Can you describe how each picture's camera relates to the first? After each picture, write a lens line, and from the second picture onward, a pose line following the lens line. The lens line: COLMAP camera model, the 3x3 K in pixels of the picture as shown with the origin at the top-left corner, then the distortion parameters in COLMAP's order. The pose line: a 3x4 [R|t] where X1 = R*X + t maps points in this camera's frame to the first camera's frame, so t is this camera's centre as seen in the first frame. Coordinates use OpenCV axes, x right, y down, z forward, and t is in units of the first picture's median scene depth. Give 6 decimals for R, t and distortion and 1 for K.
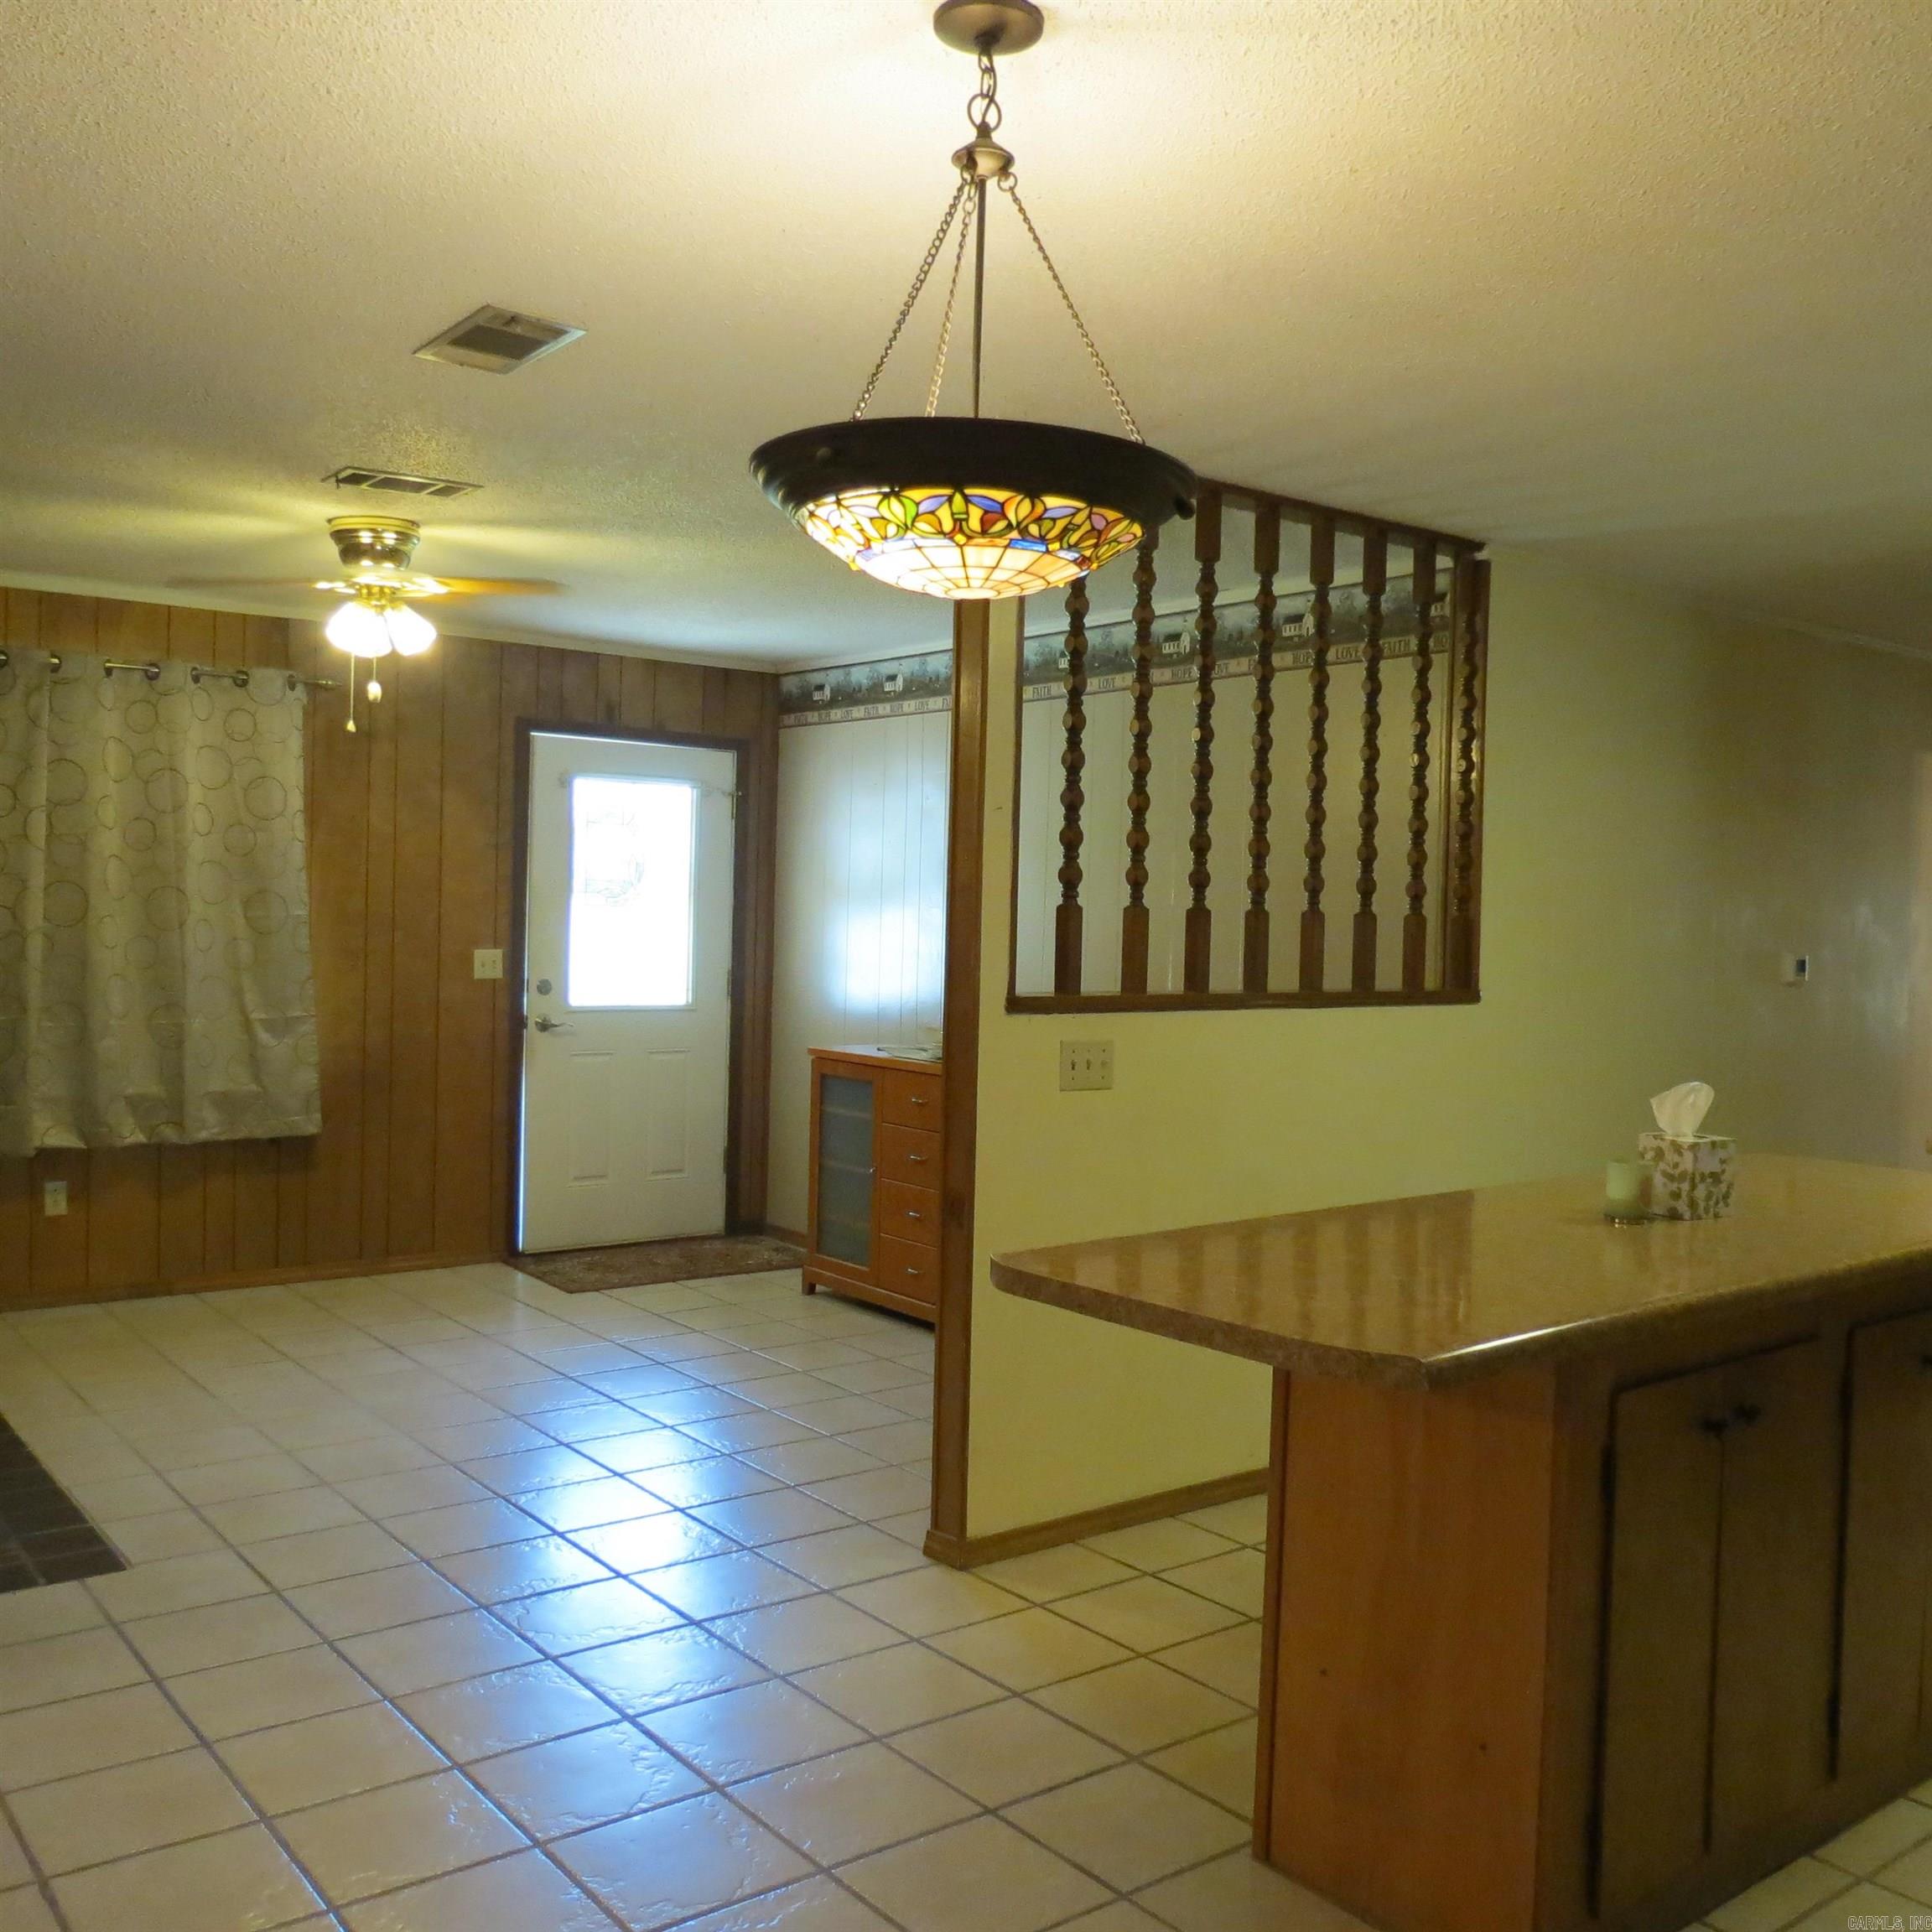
lens RADIAL K [[1819.1, 0, 966.0], [0, 1819.1, 966.0], [0, 0, 1]] dist [-0.042039, 0.026217]
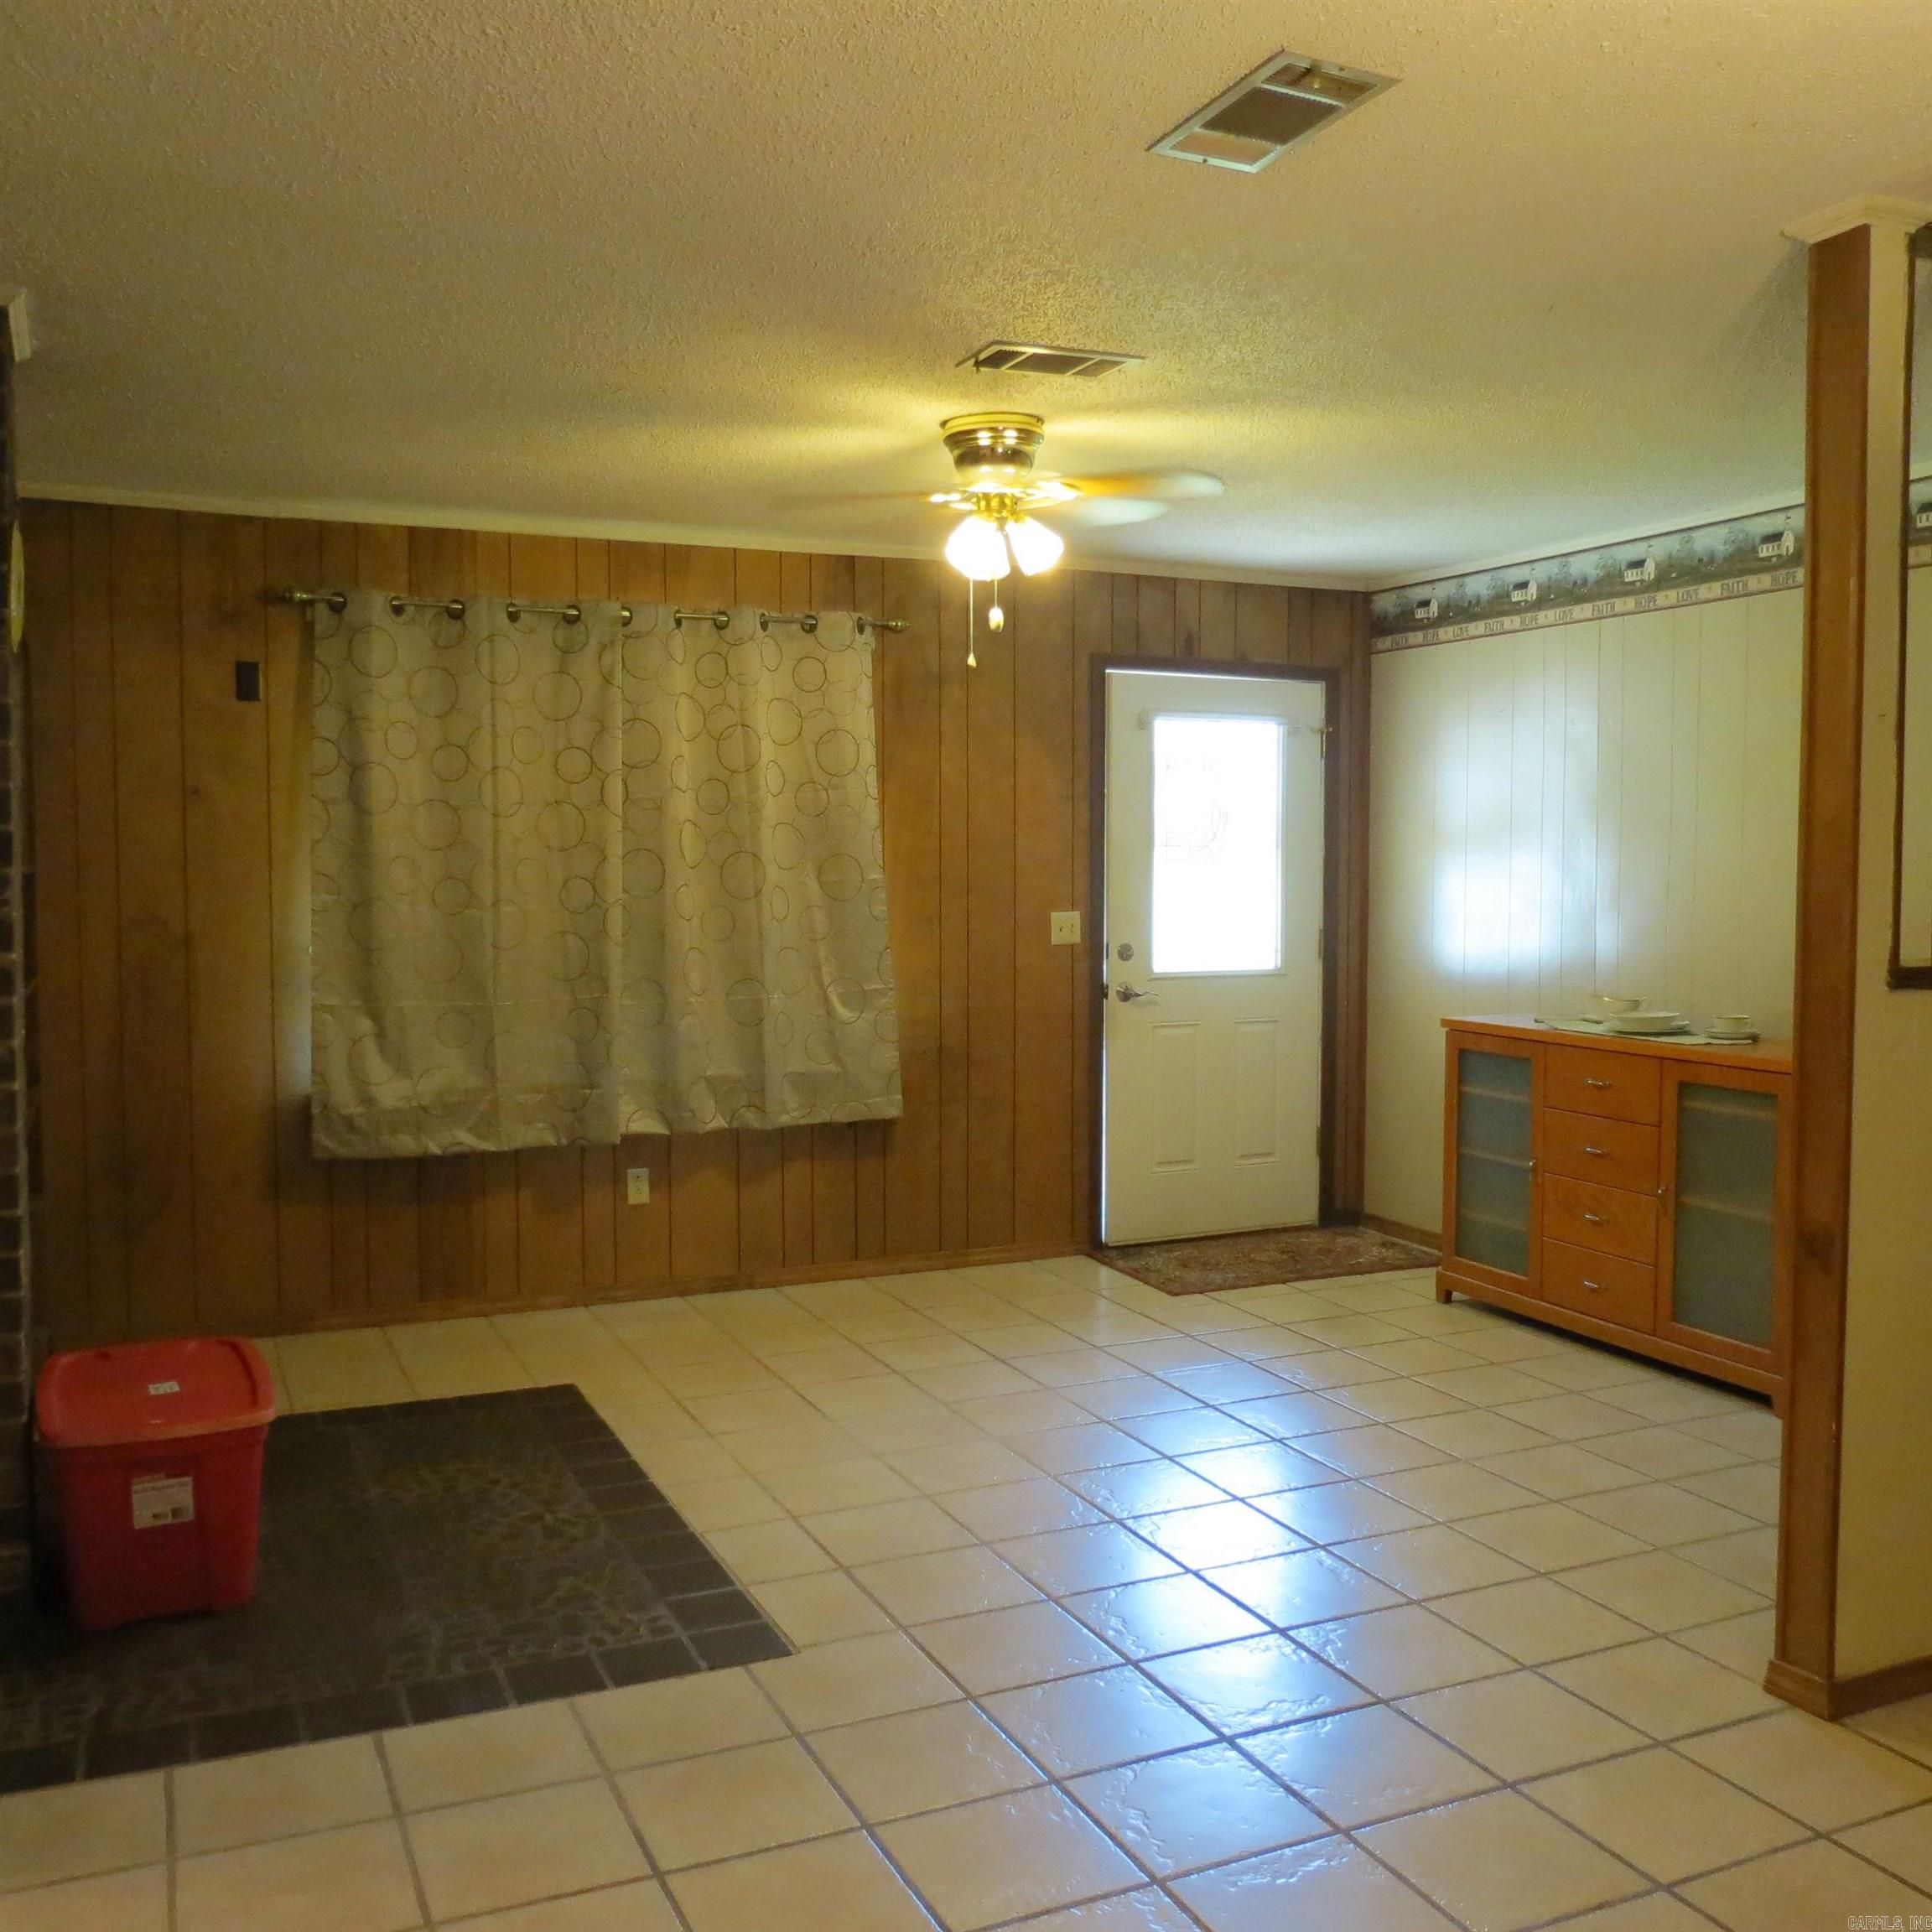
lens RADIAL K [[1819.1, 0, 966.0], [0, 1819.1, 966.0], [0, 0, 1]] dist [-0.042039, 0.026217]
pose [[0.970851, -0.013298, -0.239313, -0.105203], [0.019700, 0.999509, 0.024381, -0.005799], [0.238871, -0.028385, 0.970636, 0.116665]]
